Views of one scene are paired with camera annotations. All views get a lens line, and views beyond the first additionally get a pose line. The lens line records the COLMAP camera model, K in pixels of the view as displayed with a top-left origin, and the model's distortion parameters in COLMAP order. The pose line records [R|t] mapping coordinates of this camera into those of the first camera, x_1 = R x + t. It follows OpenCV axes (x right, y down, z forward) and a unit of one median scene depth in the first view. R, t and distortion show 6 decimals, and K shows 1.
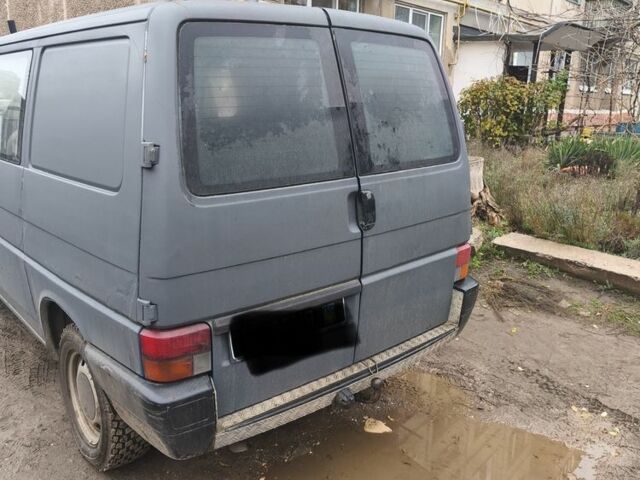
lens RADIAL K [[581.2, 0, 320.0], [0, 581.2, 240.0], [0, 0, 1]] dist [0.056542, 0.011113]
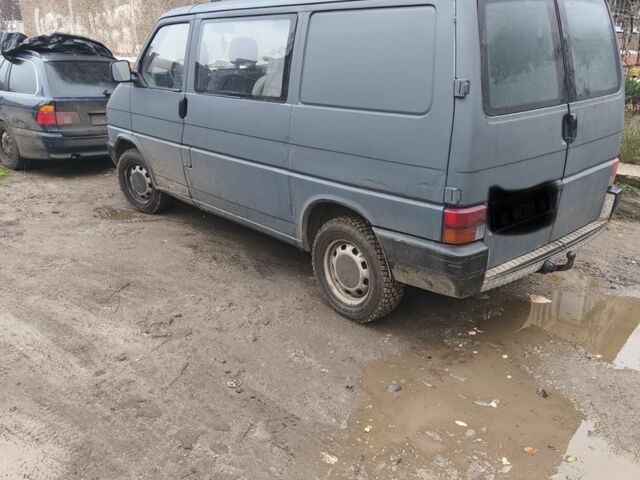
lens RADIAL K [[581.2, 0, 320.0], [0, 581.2, 240.0], [0, 0, 1]] dist [0.056542, 0.011113]
pose [[0.999857, -0.016874, 0.000551, -0.515971], [0.016767, 0.996302, 0.084264, 0.084292], [-0.001971, -0.084243, 0.996443, -0.401317]]
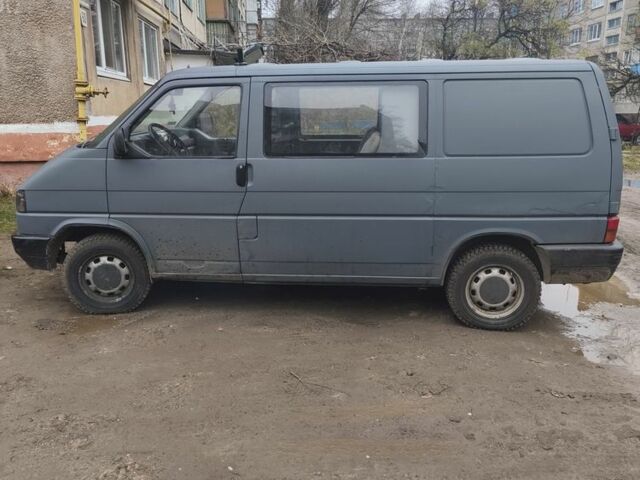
lens RADIAL K [[581.2, 0, 320.0], [0, 581.2, 240.0], [0, 0, 1]] dist [0.056542, 0.011113]
pose [[0.698317, -0.177634, 0.693398, -2.073631], [0.181749, 0.980972, 0.068266, -0.084120], [-0.692330, 0.078353, 0.717314, 0.172034]]
